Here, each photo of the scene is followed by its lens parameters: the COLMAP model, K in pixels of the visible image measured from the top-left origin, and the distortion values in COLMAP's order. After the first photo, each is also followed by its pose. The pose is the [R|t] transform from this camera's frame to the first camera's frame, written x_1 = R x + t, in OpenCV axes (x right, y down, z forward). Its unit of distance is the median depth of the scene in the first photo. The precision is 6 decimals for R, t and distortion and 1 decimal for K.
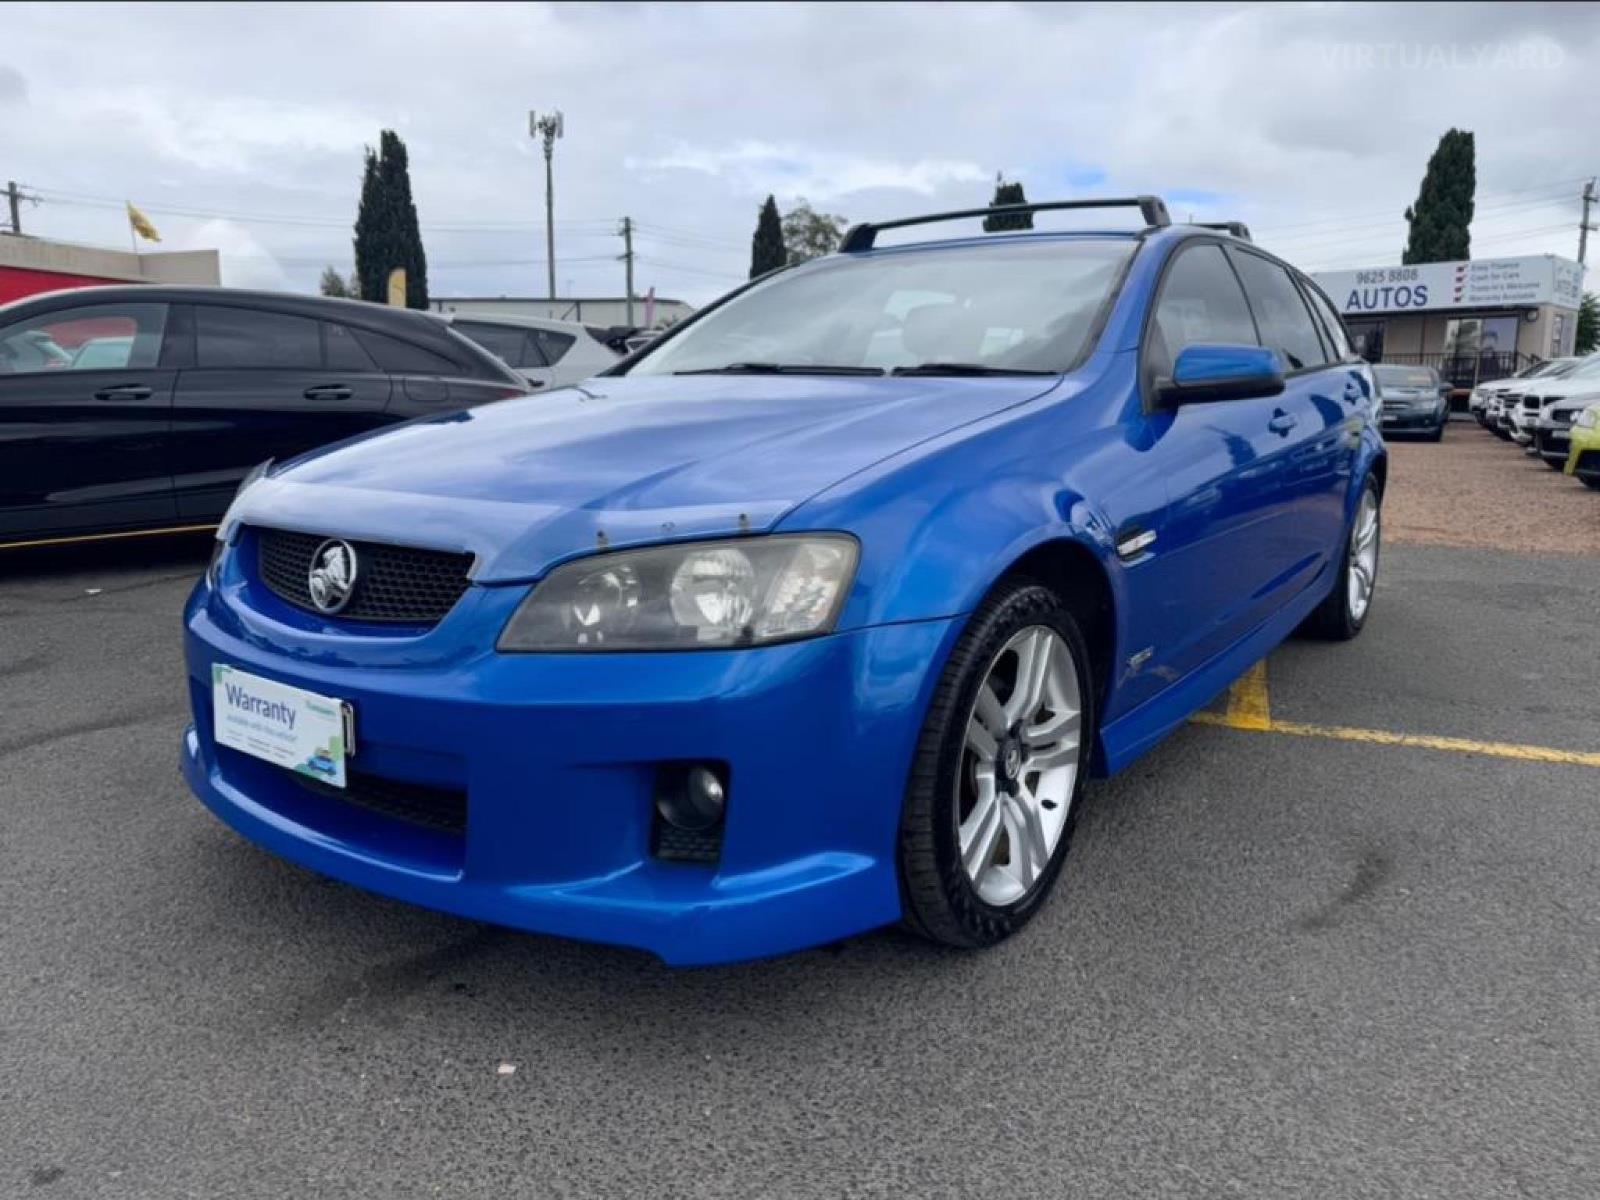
lens RADIAL K [[1154.2, 0, 805.9], [0, 1154.2, 588.8], [0, 0, 1]] dist [0.015281, -0.007666]
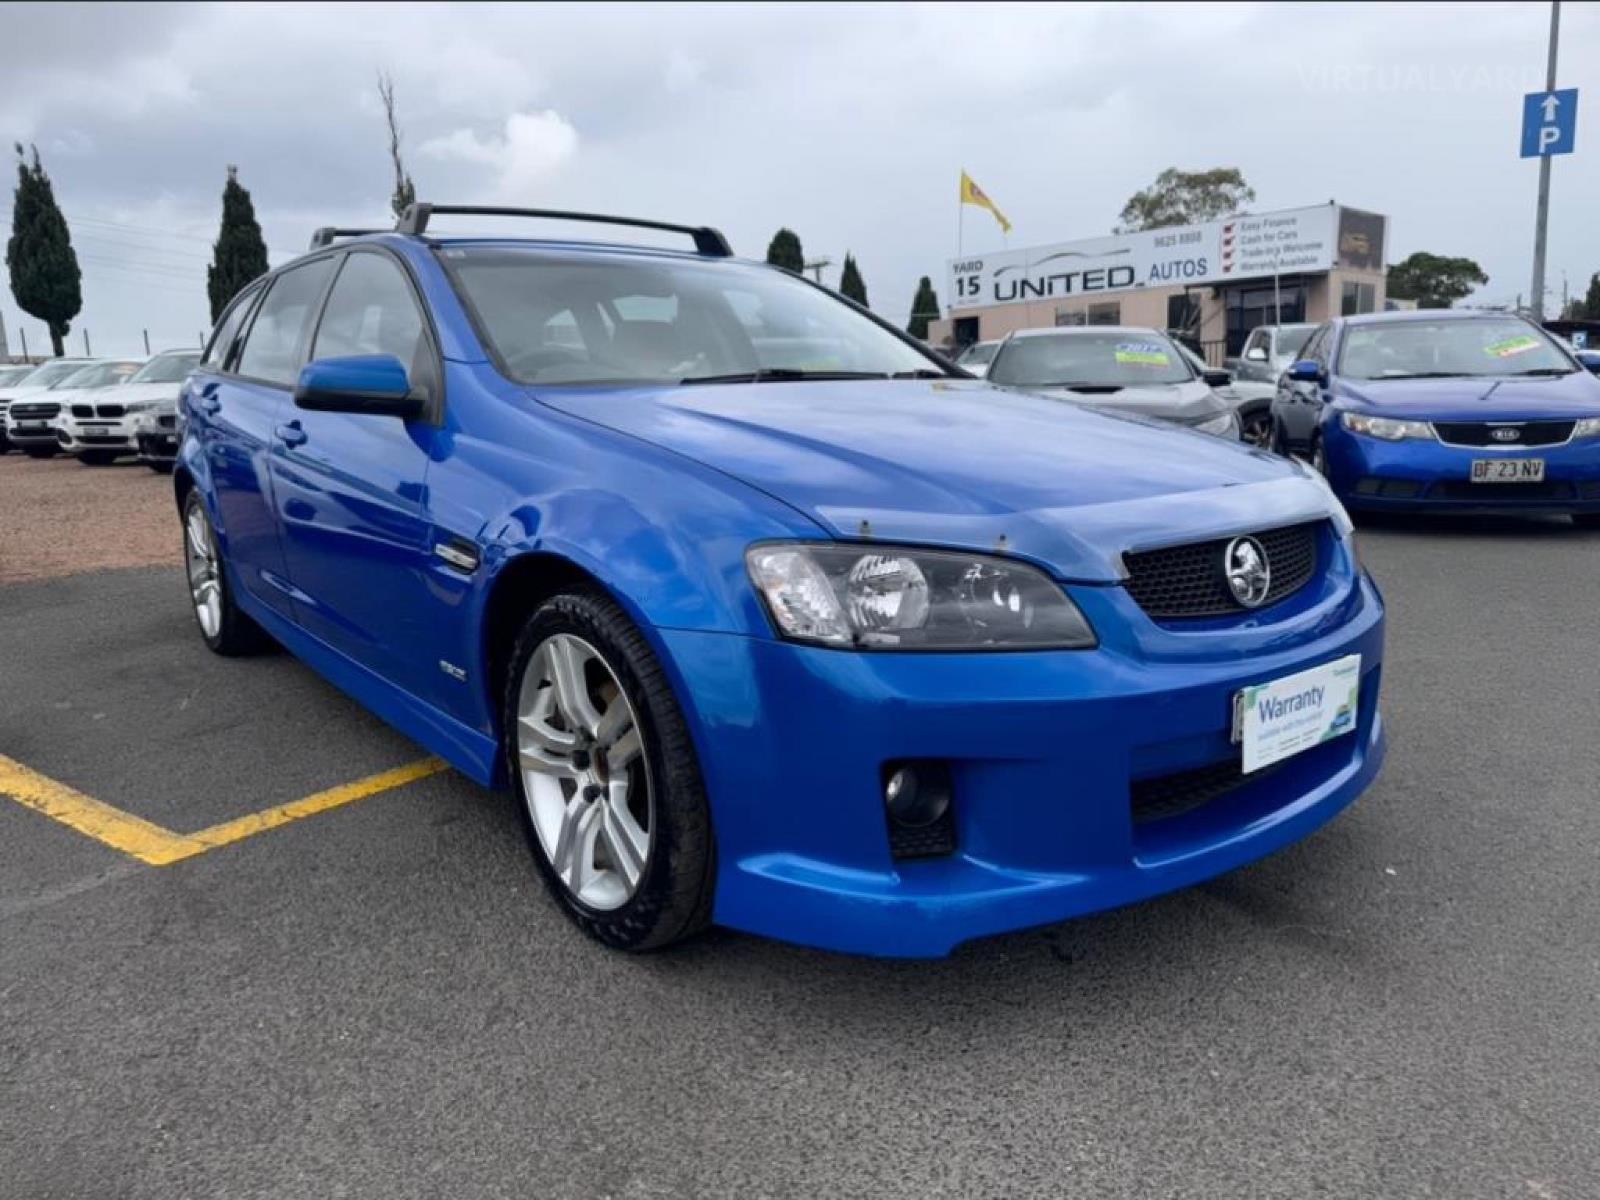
lens RADIAL K [[1144.4, 0, 810.1], [0, 1144.4, 601.3], [0, 0, 1]] dist [0.118473, -0.177988]
pose [[0.249690, -0.197802, 0.947908, -0.928380], [0.196784, 0.968852, 0.150338, -0.135430], [-0.948120, 0.148996, 0.280837, 0.669441]]
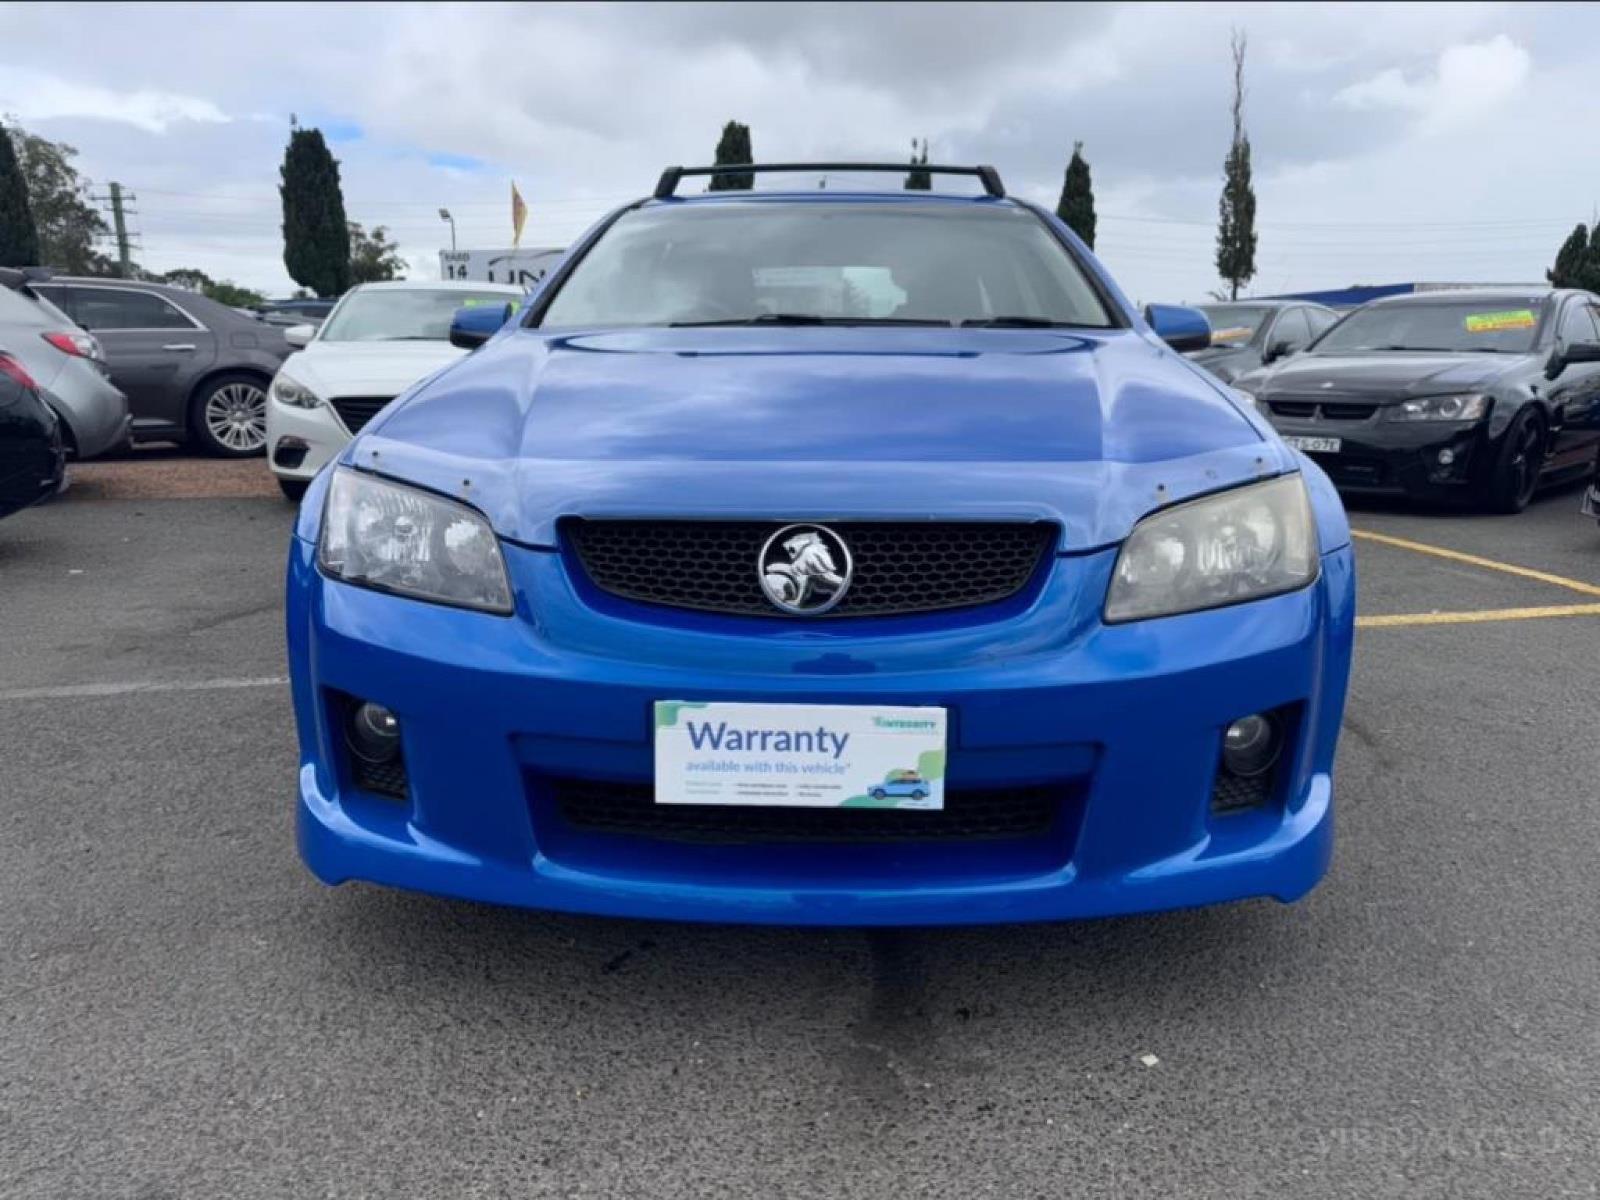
lens RADIAL K [[1144.4, 0, 810.1], [0, 1144.4, 601.3], [0, 0, 1]] dist [0.118473, -0.177988]
pose [[0.825285, -0.124210, 0.550887, -0.528137], [0.104168, 0.992255, 0.067672, -0.026642], [-0.555025, 0.001536, 0.831832, 0.199744]]
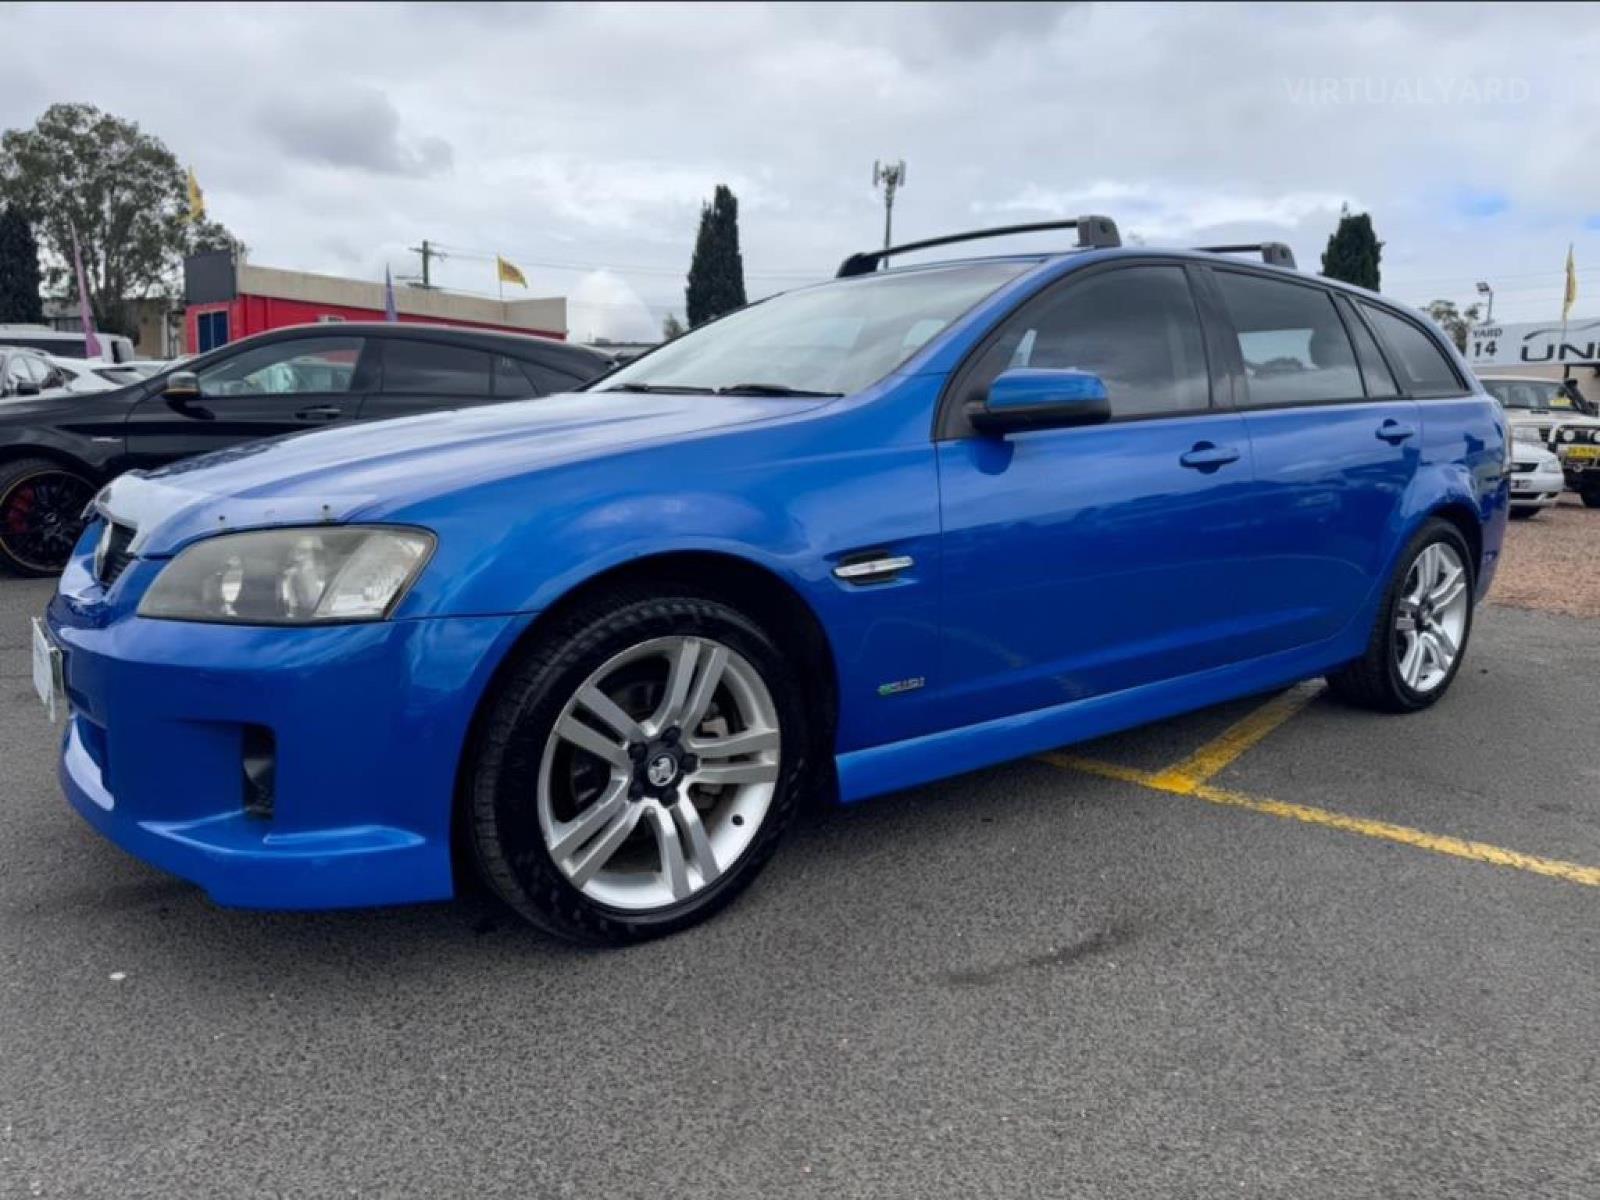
lens RADIAL K [[1144.4, 0, 810.1], [0, 1144.4, 601.3], [0, 0, 1]] dist [0.118473, -0.177988]
pose [[0.959408, 0.061905, -0.275143, 0.381693], [-0.068994, 0.997486, -0.016151, 0.006388], [0.273451, 0.034478, 0.961268, 0.039848]]
